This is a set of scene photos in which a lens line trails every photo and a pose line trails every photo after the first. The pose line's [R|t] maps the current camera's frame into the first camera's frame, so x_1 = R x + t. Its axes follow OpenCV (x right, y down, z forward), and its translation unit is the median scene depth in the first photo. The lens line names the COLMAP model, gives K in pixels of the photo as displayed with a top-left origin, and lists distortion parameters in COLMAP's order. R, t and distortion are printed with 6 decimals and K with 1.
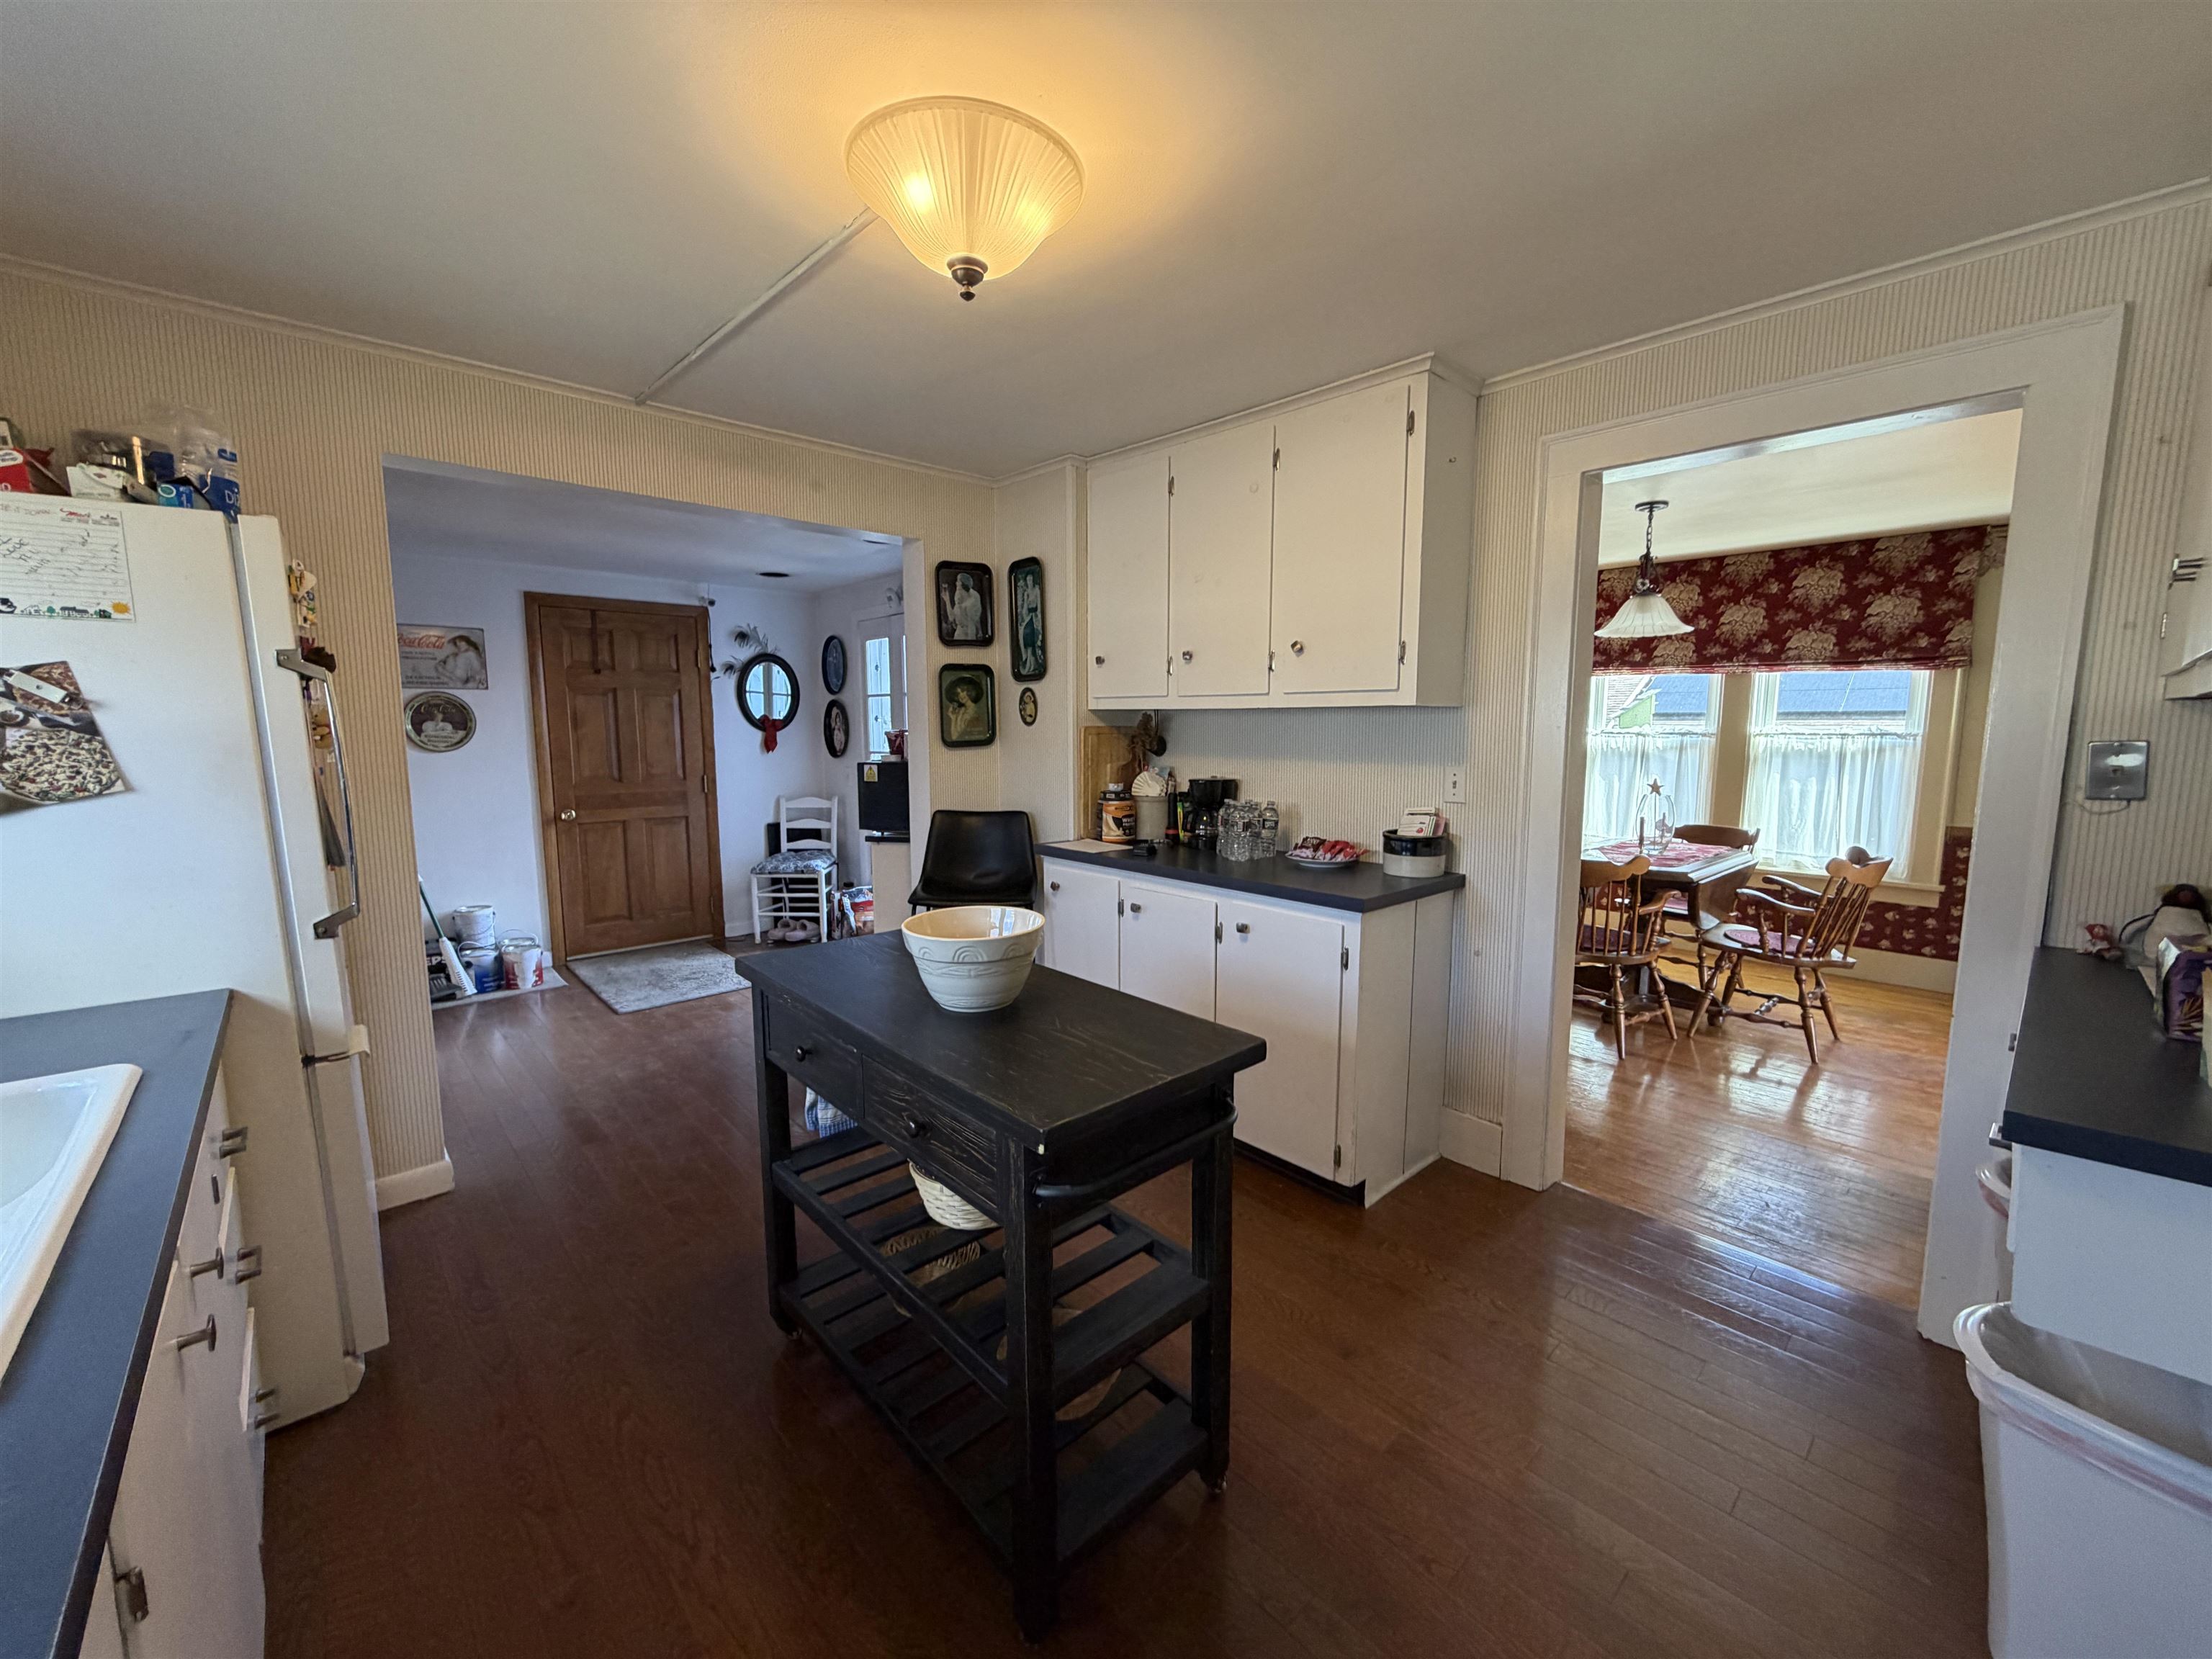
lens RADIAL K [[880.0, 0, 1102.6], [0, 880.0, 826.4], [0, 0, 1]] dist [0.000036, 0.000367]
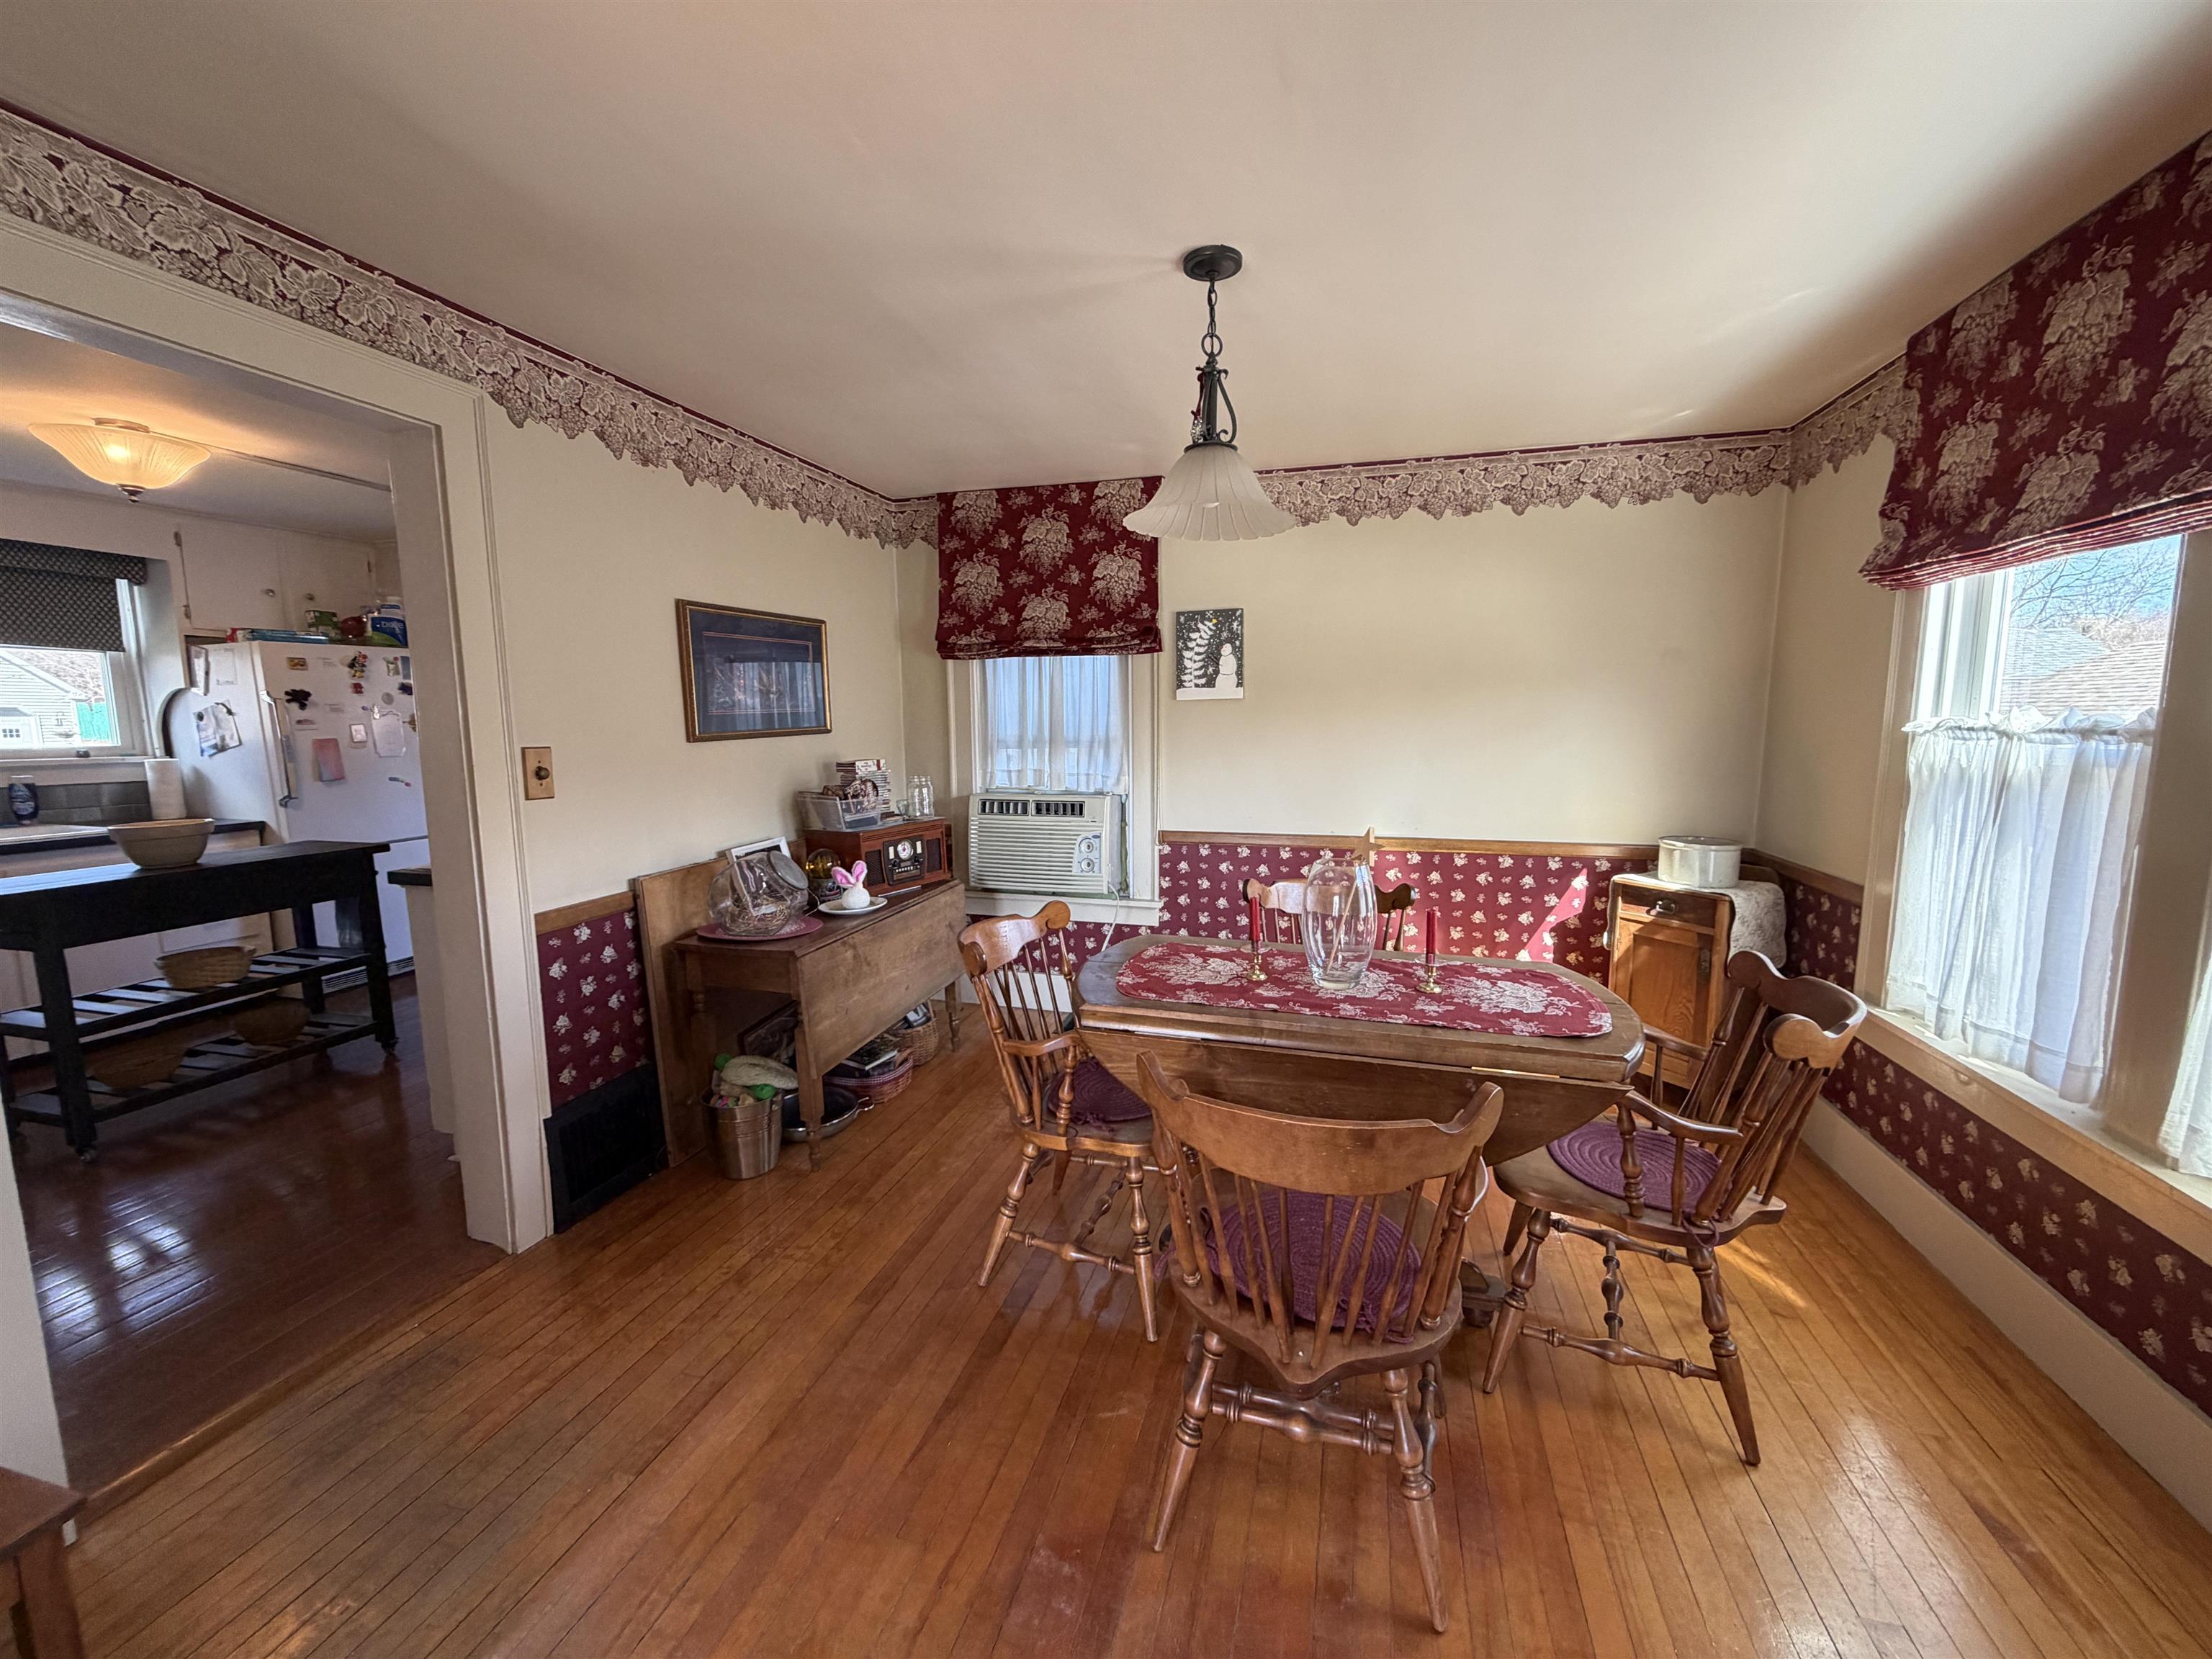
lens RADIAL K [[880.0, 0, 1098.1], [0, 880.0, 828.2], [0, 0, 1]] dist [0.000036, 0.000367]
pose [[0.522791, 0.101503, -0.846396, 0.868222], [-0.092619, 0.993771, 0.061969, -0.063956], [0.847414, 0.045995, 0.528936, 0.588660]]
